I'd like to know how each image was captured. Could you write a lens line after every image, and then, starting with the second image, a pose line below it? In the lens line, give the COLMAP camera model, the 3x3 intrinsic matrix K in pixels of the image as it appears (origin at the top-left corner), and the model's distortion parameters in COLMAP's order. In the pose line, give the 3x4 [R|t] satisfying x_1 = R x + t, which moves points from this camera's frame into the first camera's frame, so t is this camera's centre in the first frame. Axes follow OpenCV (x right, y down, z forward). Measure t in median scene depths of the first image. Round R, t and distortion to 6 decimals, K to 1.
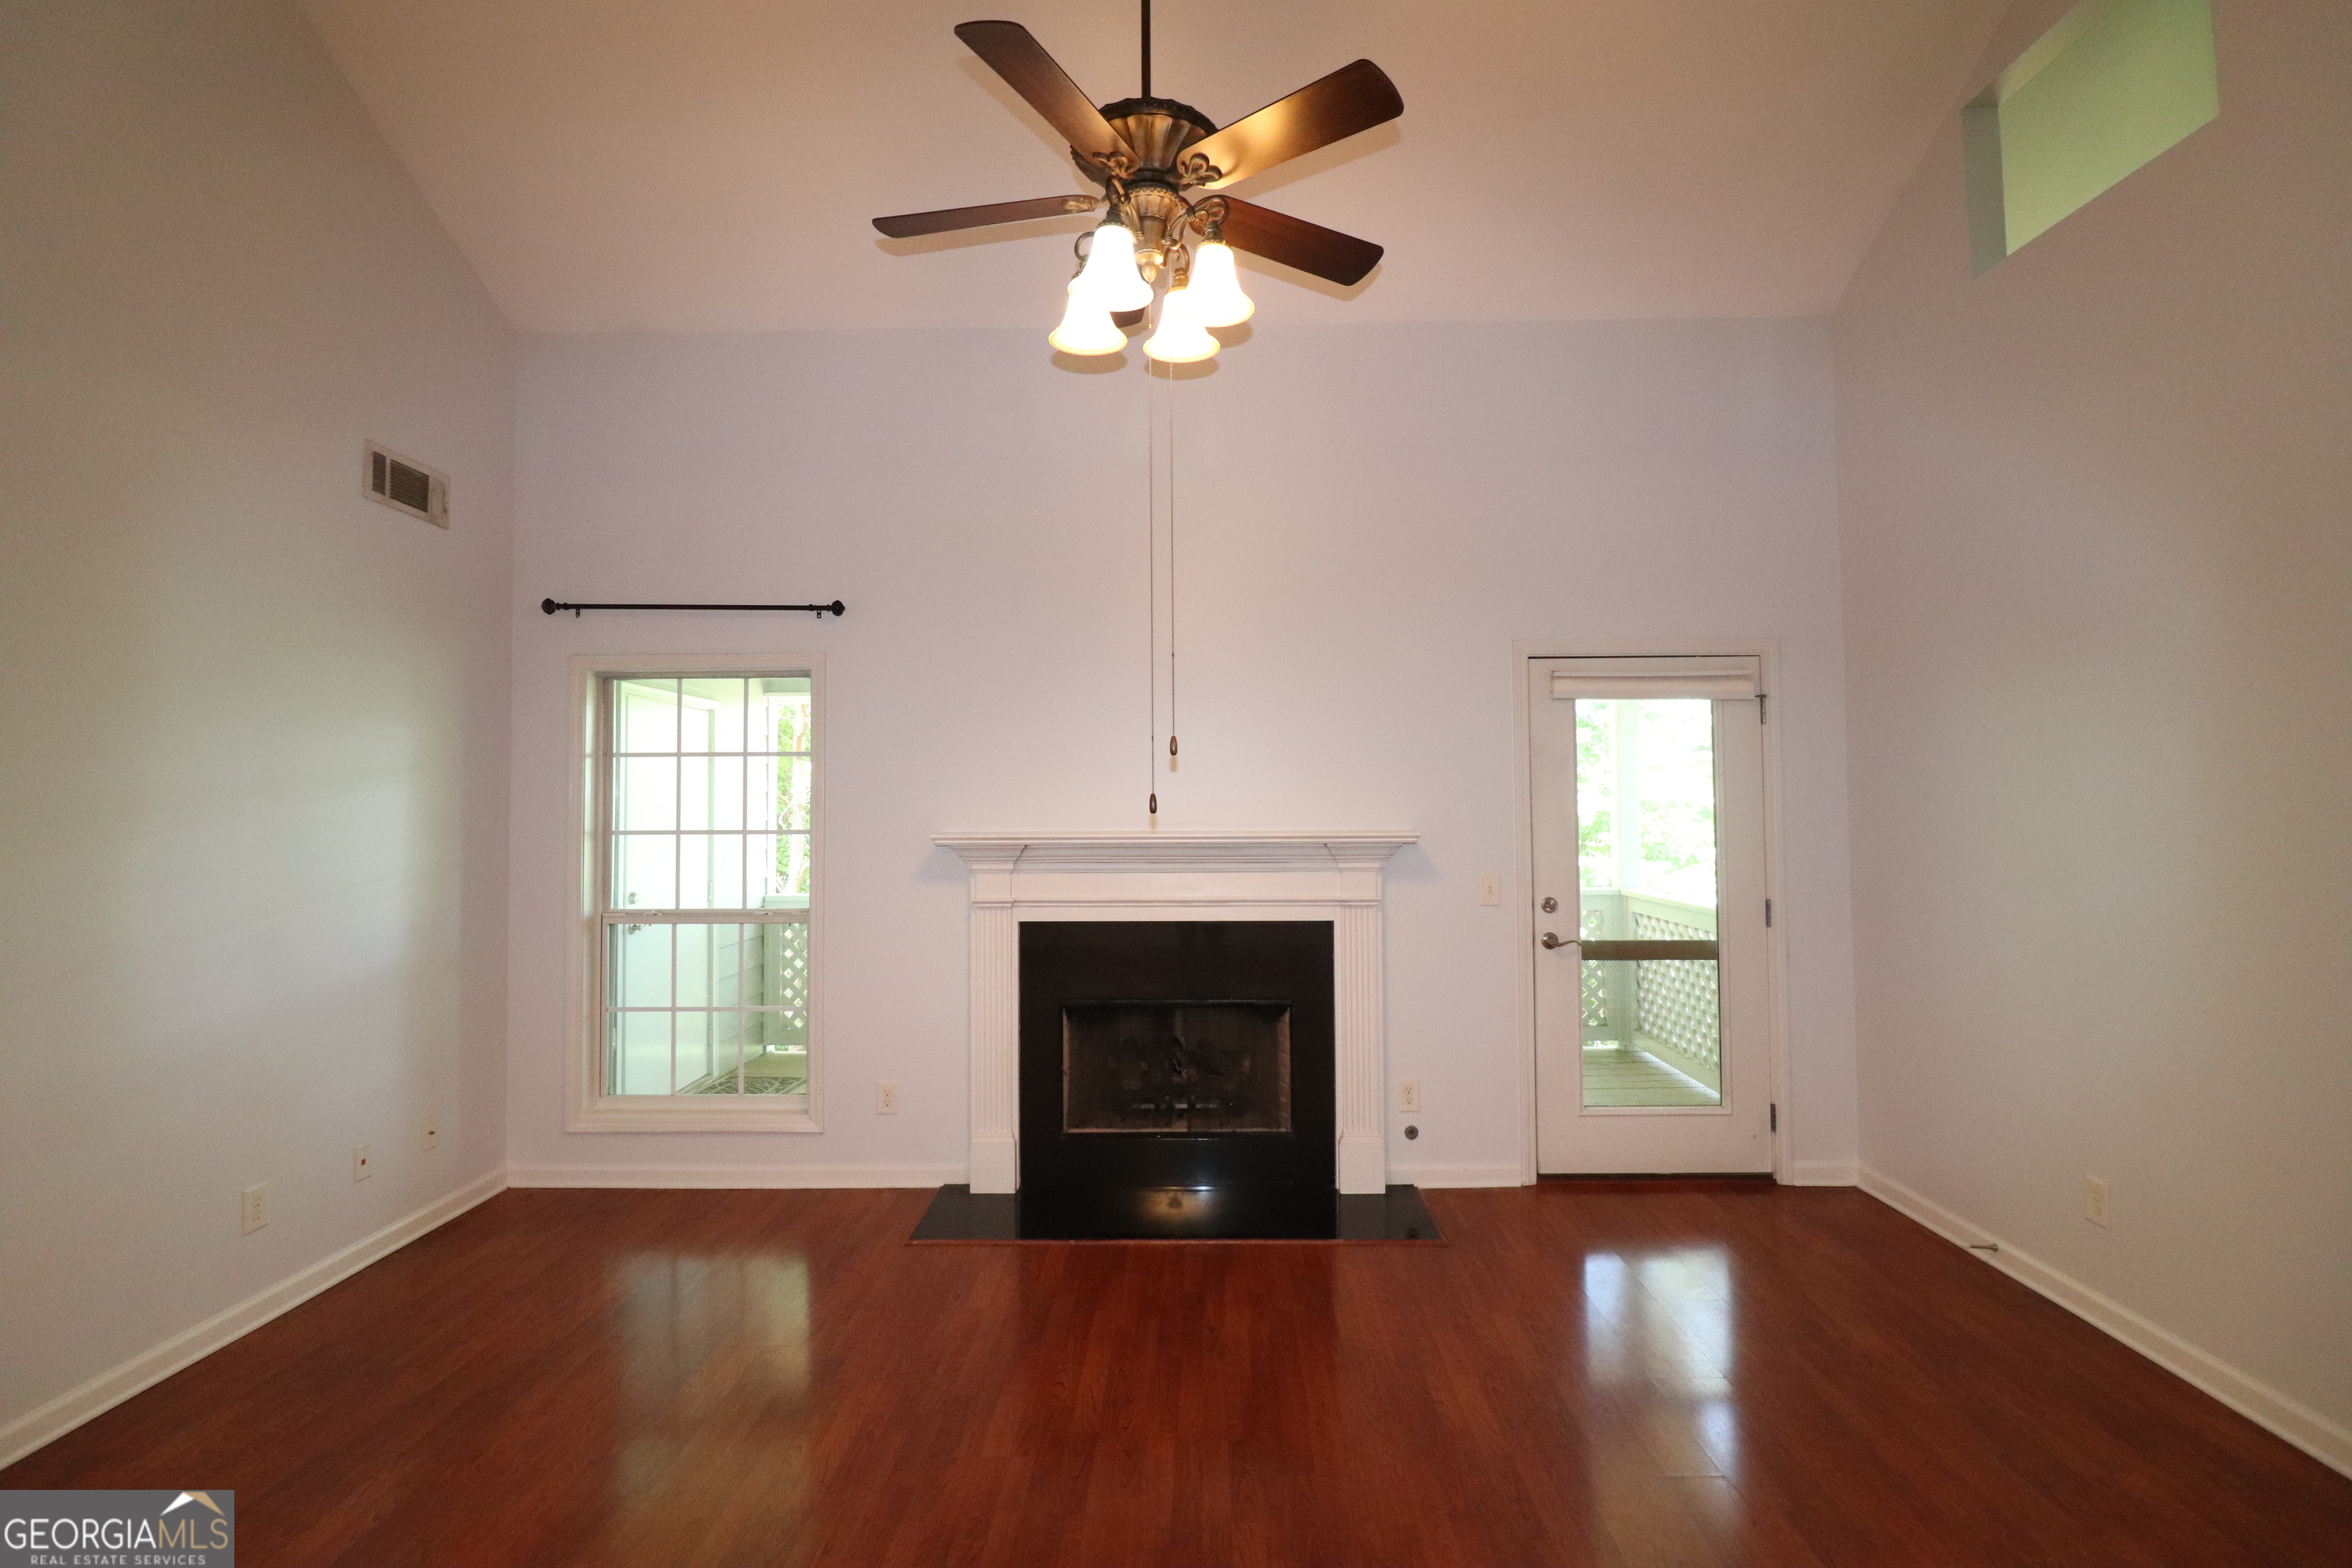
lens RADIAL K [[1097.9, 0, 1190.6], [0, 1097.9, 759.1], [0, 0, 1]] dist [-0.007621, -0.002536]
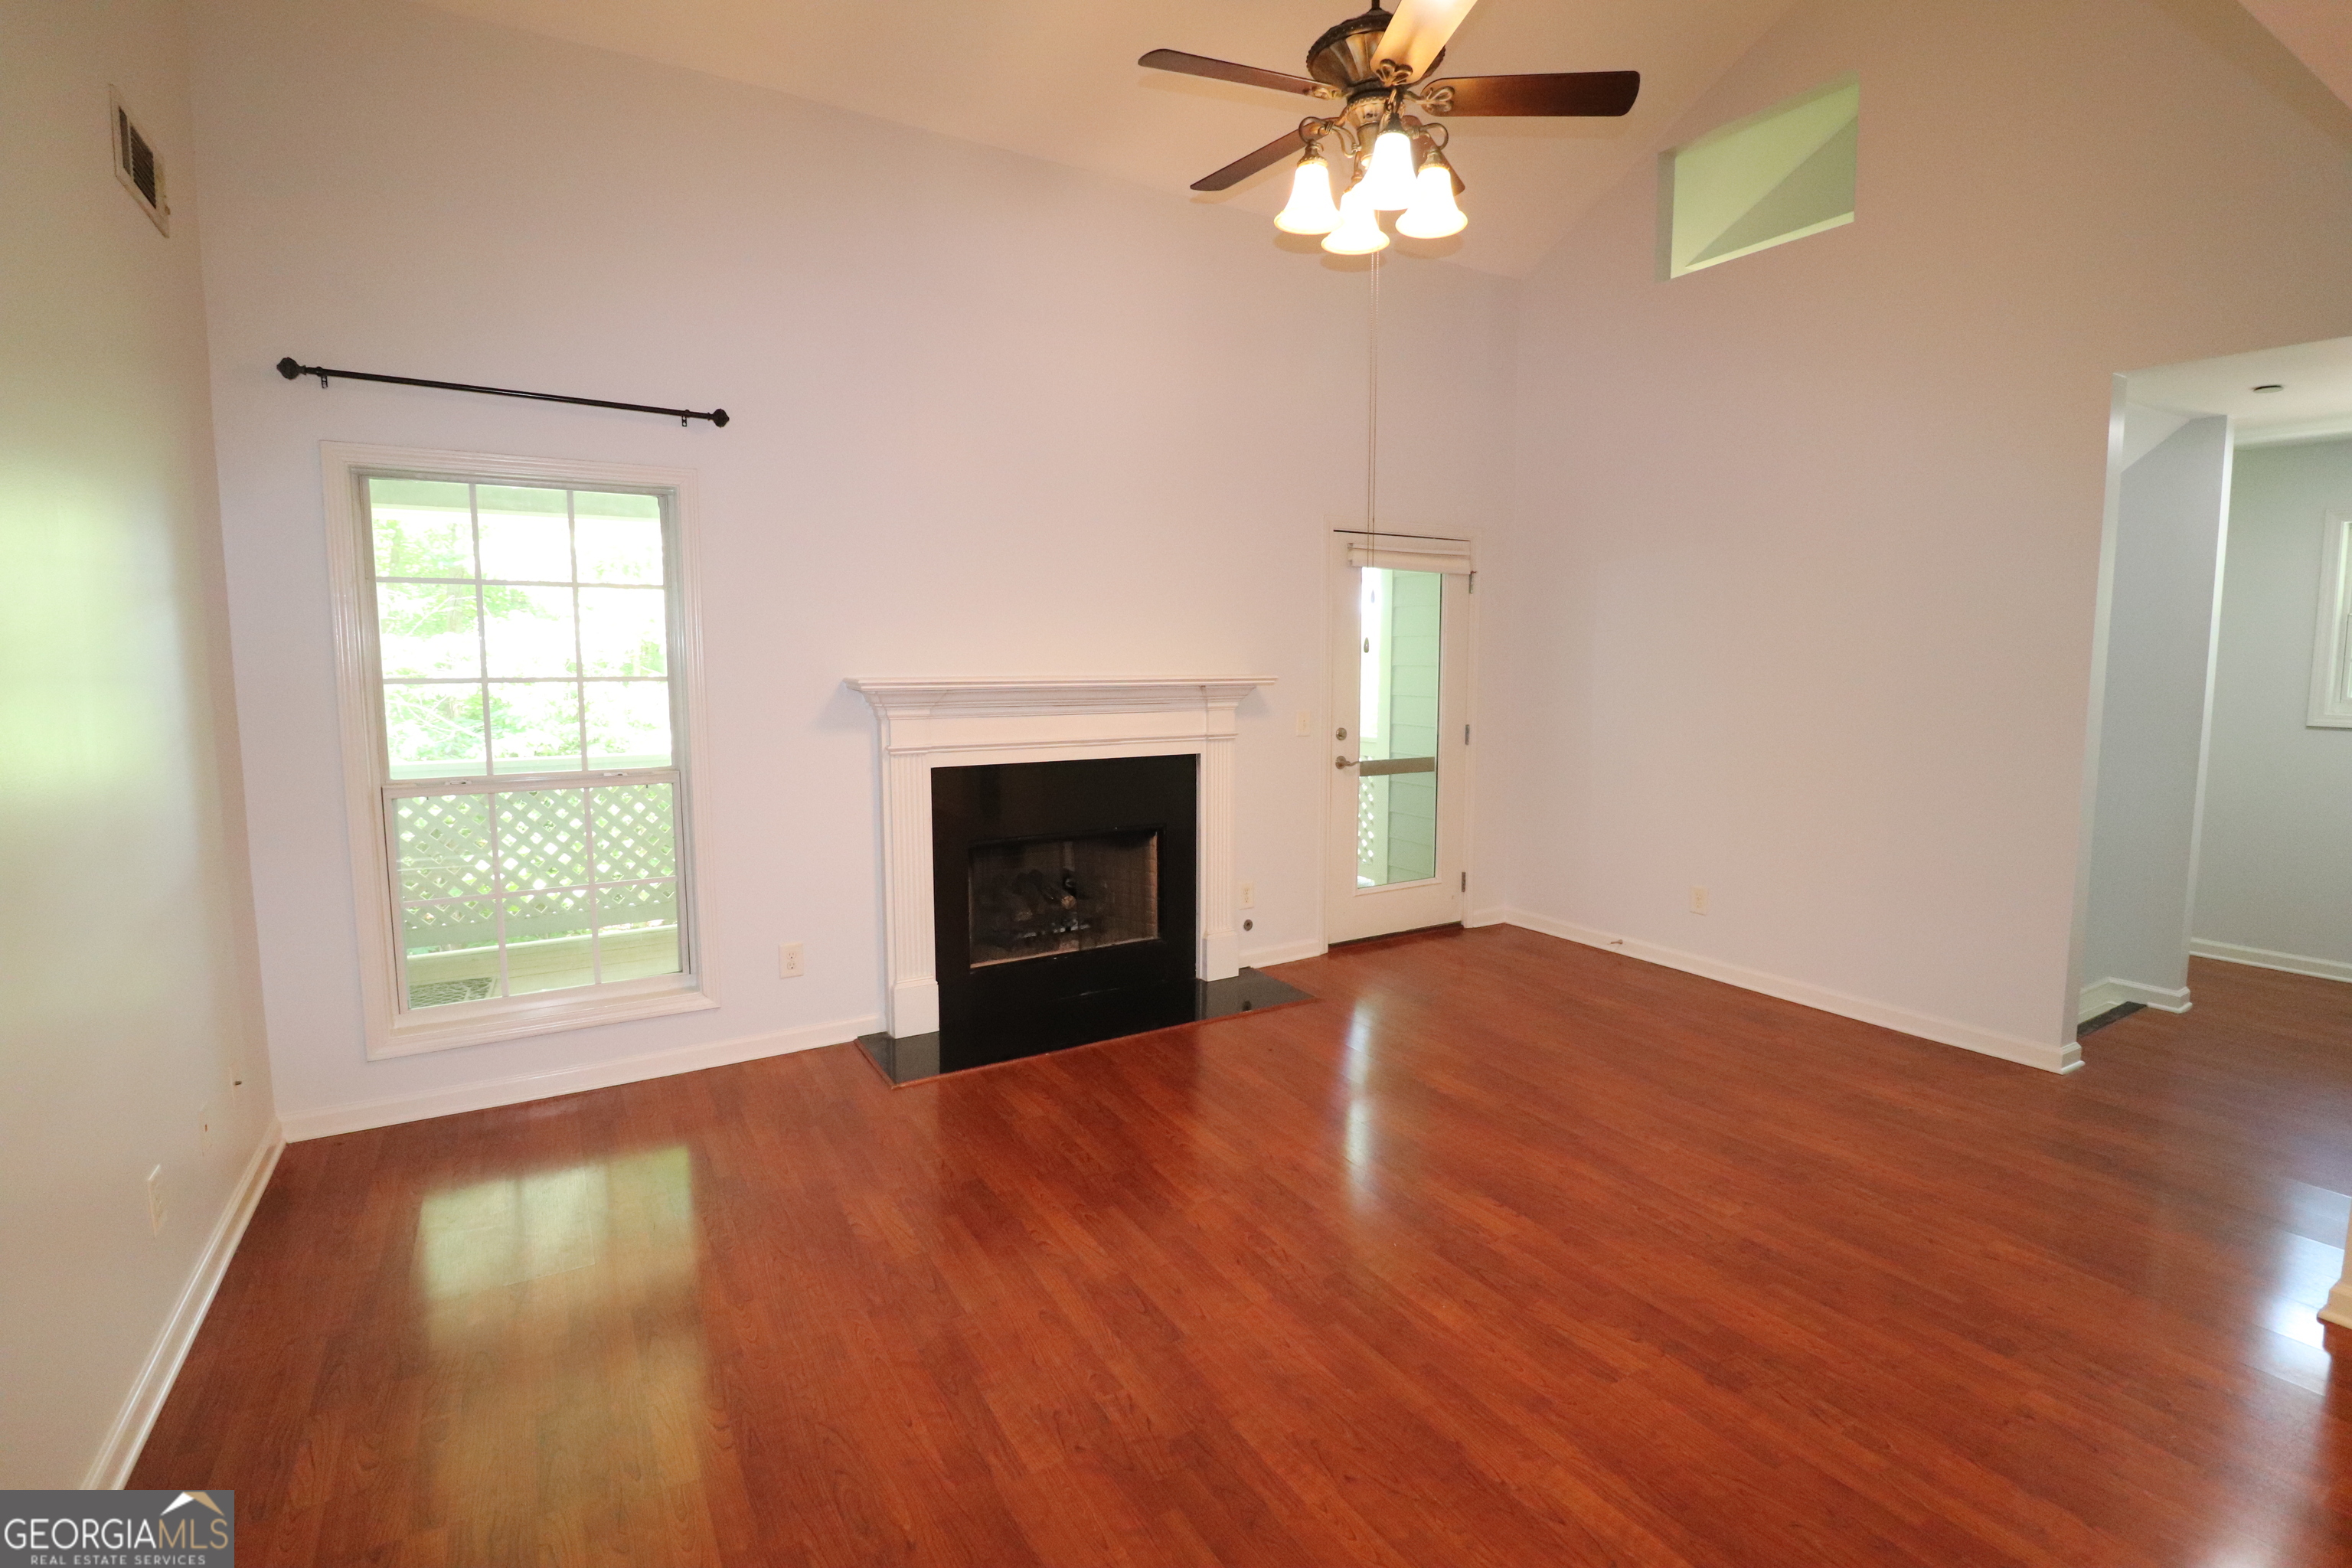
lens RADIAL K [[1097.9, 0, 1198.8], [0, 1097.9, 772.2], [0, 0, 1]] dist [-0.007621, -0.002536]
pose [[0.840065, -0.051419, 0.540043, -0.485923], [-0.028407, 0.989963, 0.138446, 0.007749], [-0.541741, -0.131644, 0.830172, 0.047373]]
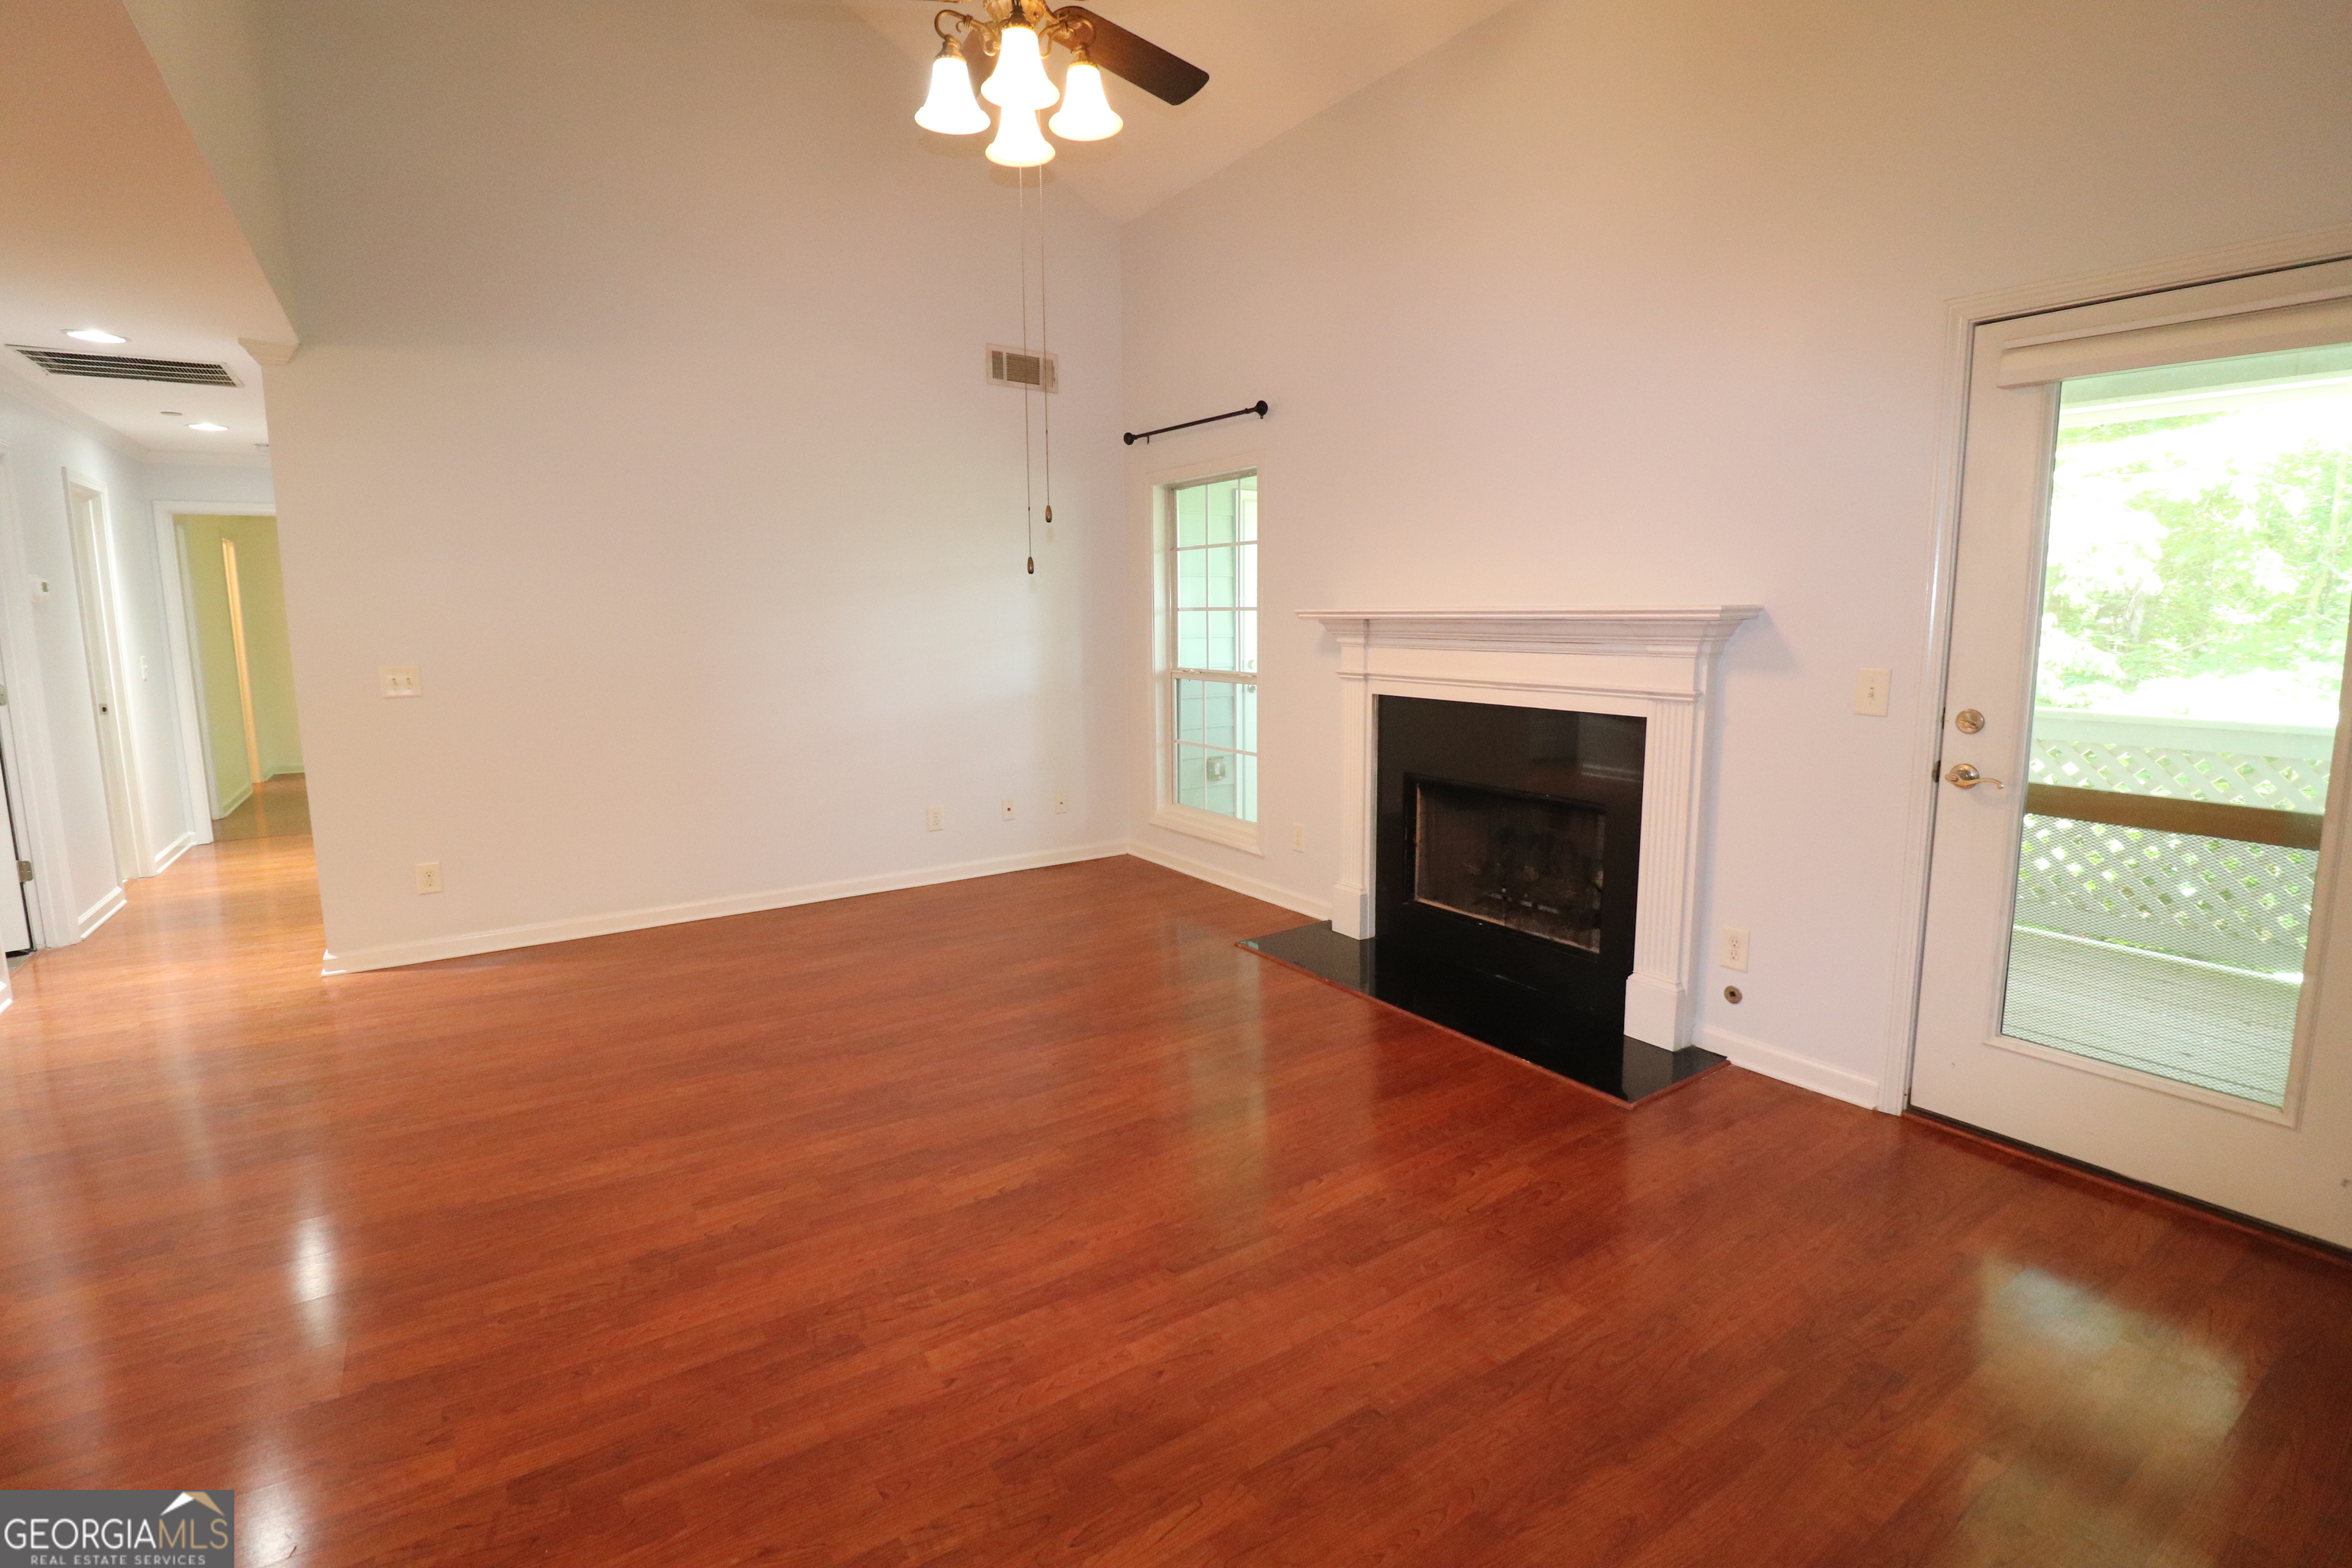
lens RADIAL K [[1097.9, 0, 1173.1], [0, 1097.9, 770.5], [0, 0, 1]] dist [-0.007621, -0.002536]
pose [[0.560914, 0.119274, -0.819237, 0.597092], [0.036035, 0.985112, 0.168097, 0.037060], [0.827090, -0.123809, 0.548265, 0.260182]]
